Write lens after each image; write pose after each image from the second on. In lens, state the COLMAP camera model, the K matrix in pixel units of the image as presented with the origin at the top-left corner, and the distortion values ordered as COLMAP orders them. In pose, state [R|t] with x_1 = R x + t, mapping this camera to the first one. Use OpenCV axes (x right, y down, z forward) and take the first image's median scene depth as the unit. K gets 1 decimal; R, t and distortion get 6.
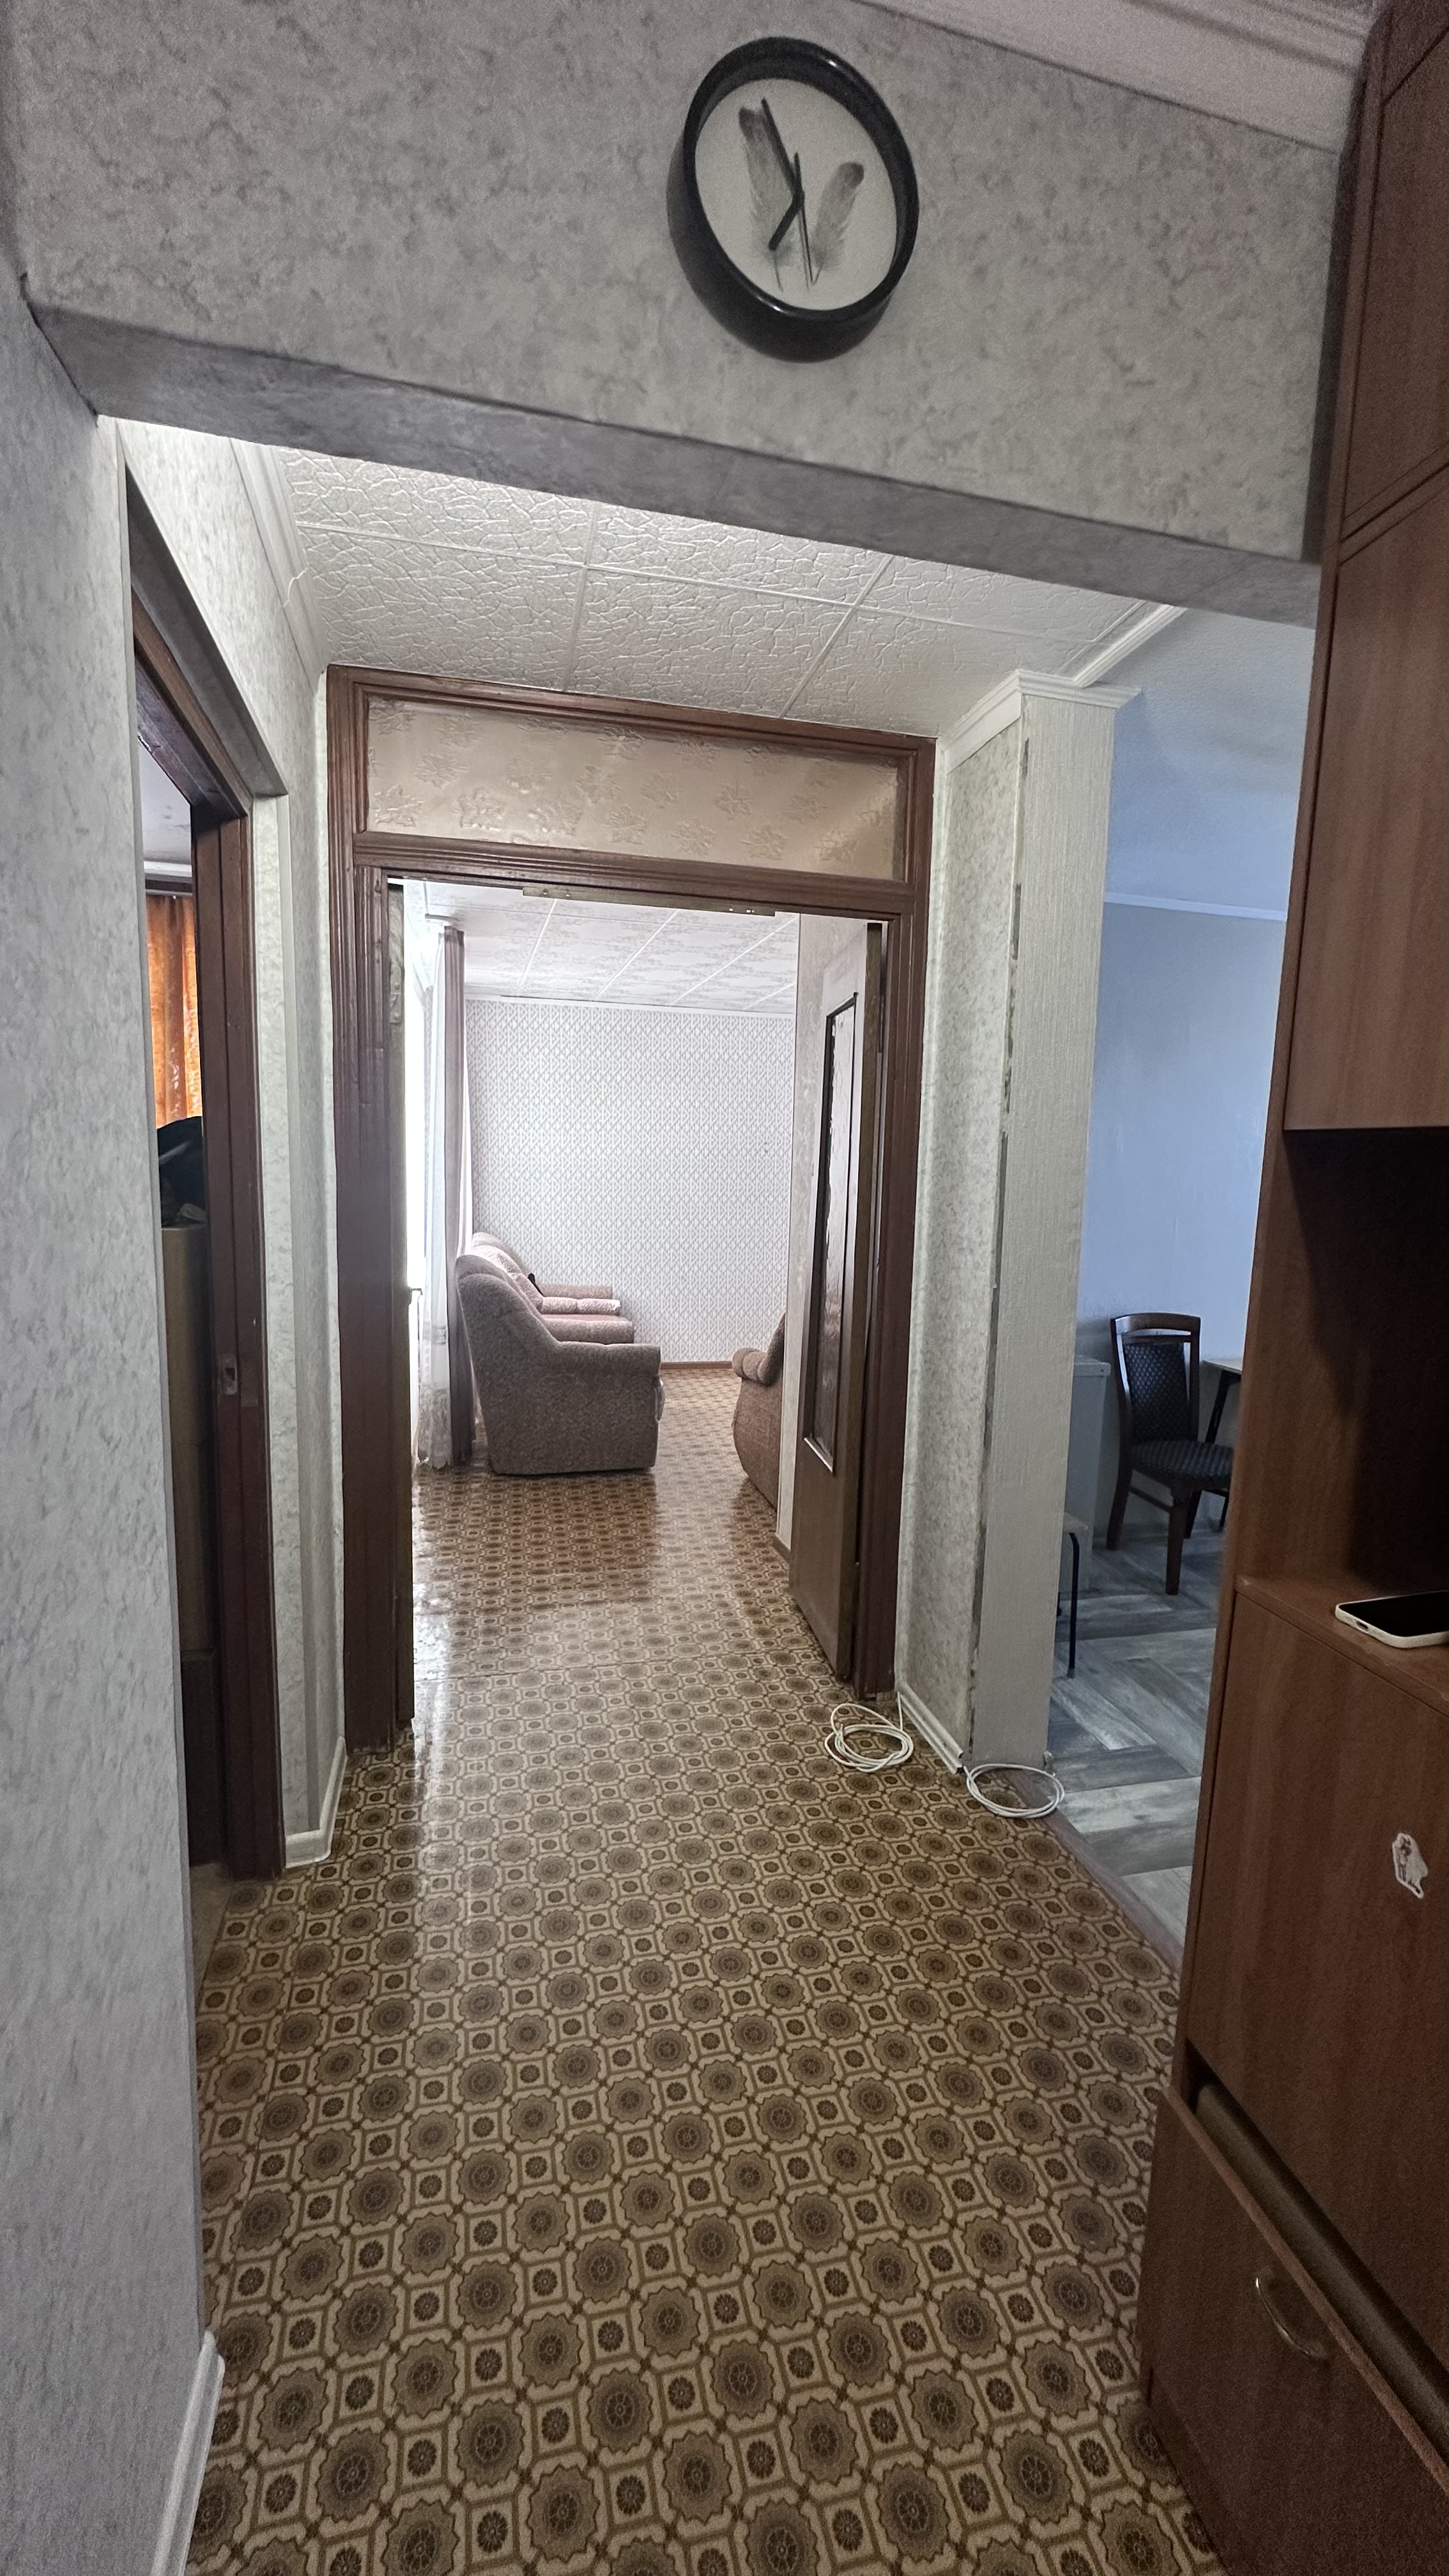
lens RADIAL K [[1024.2, 0, 737.1], [0, 1024.2, 1292.5], [0, 0, 1]] dist [-0.004088, 0.000919]
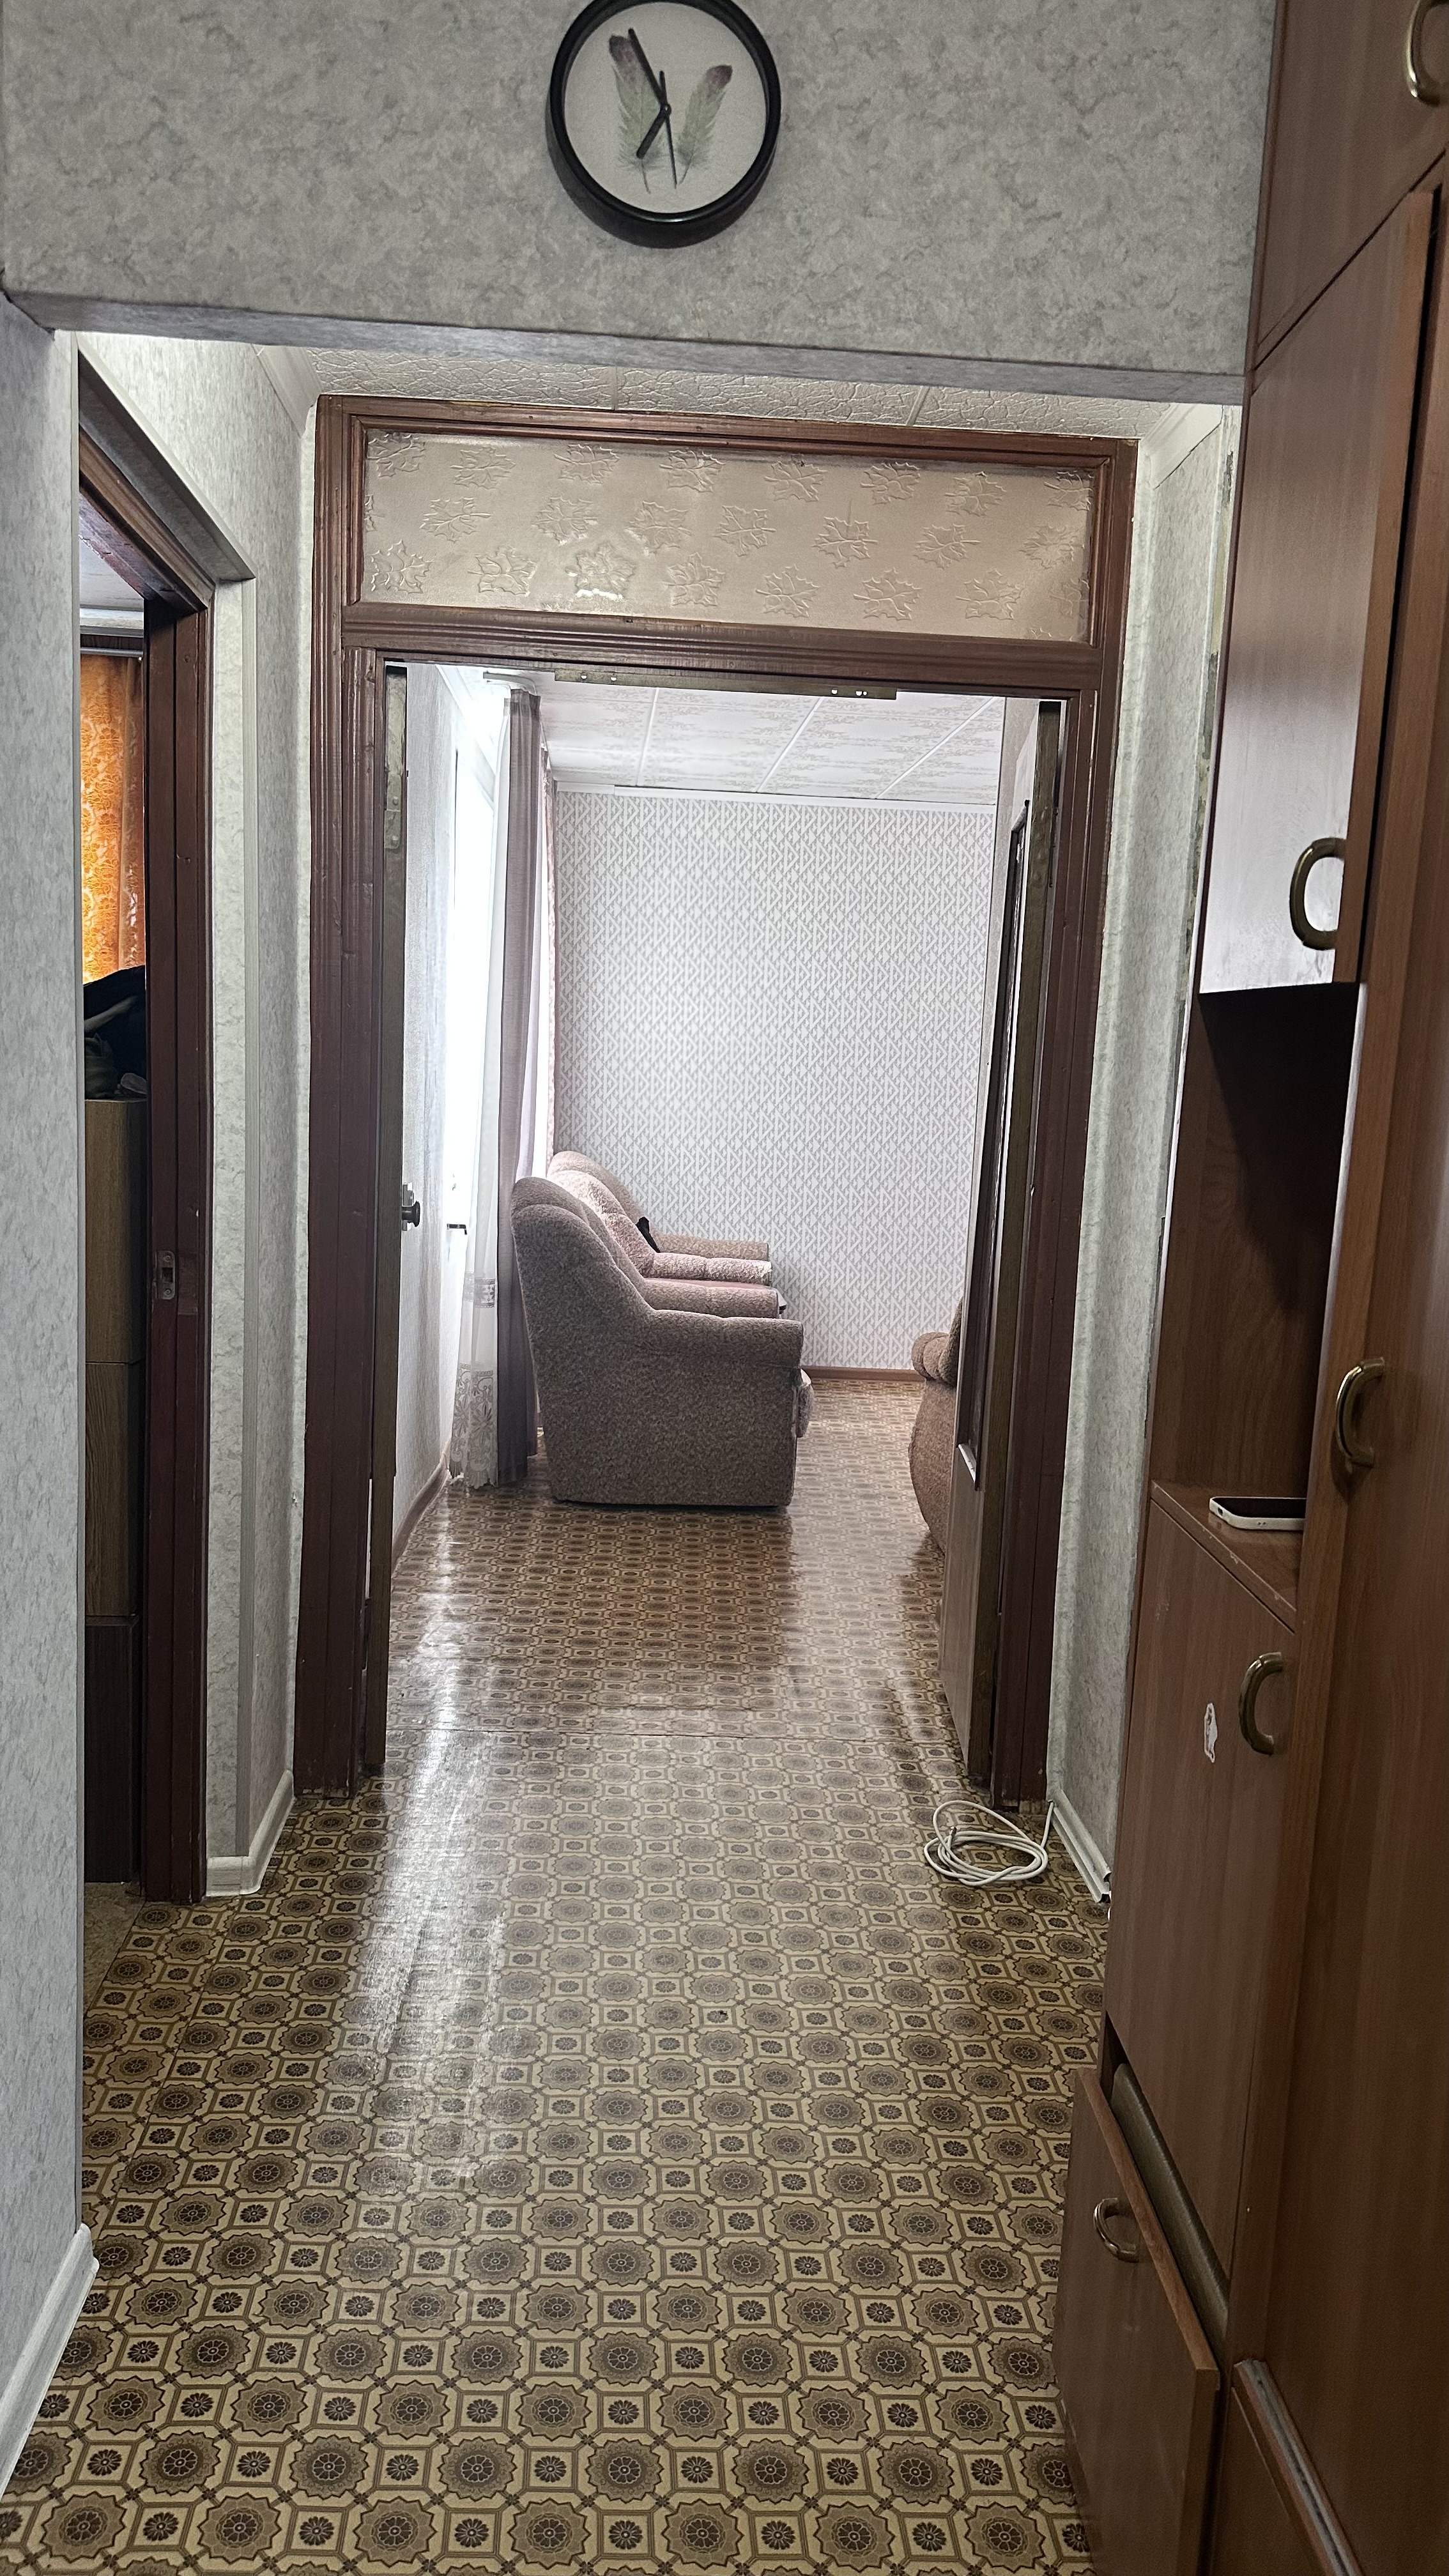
lens RADIAL K [[1792.5, 0, 740.7], [0, 1792.5, 1283.6], [0, 0, 1]] dist [0.035671, -0.044962]
pose [[0.983256, 0.041418, -0.177460, 0.221516], [-0.041356, 0.999136, 0.004050, 0.059989], [0.177475, 0.003357, 0.984120, -0.353830]]
